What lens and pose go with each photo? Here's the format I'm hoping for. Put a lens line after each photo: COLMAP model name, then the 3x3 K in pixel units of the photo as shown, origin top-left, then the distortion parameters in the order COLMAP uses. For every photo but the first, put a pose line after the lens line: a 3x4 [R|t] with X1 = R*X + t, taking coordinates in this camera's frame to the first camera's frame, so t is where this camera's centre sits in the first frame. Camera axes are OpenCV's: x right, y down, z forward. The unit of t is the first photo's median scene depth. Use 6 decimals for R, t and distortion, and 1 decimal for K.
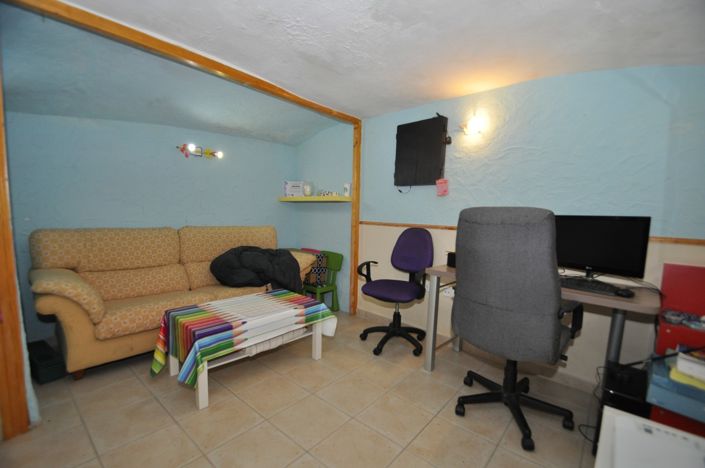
lens RADIAL K [[308.7, 0, 354.8], [0, 308.7, 246.8], [0, 0, 1]] dist [0.014687, -0.016517]
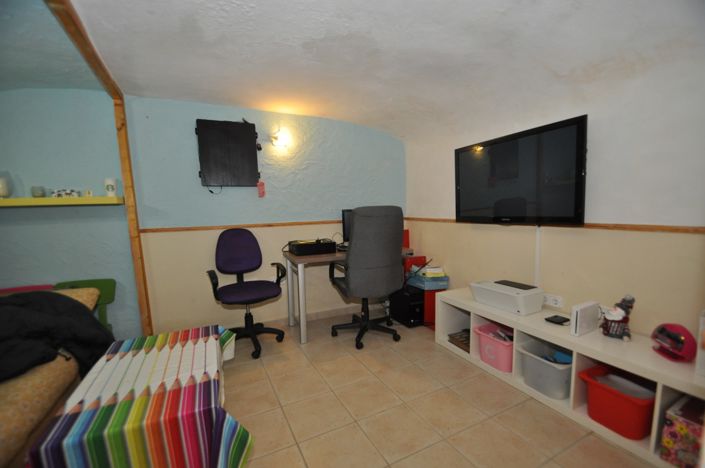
lens RADIAL K [[308.7, 0, 354.8], [0, 308.7, 246.8], [0, 0, 1]] dist [0.014687, -0.016517]
pose [[0.374522, -0.153260, 0.914464, -0.608065], [0.141667, 0.984124, 0.106915, -0.058252], [-0.916332, 0.089507, 0.390288, 0.266894]]
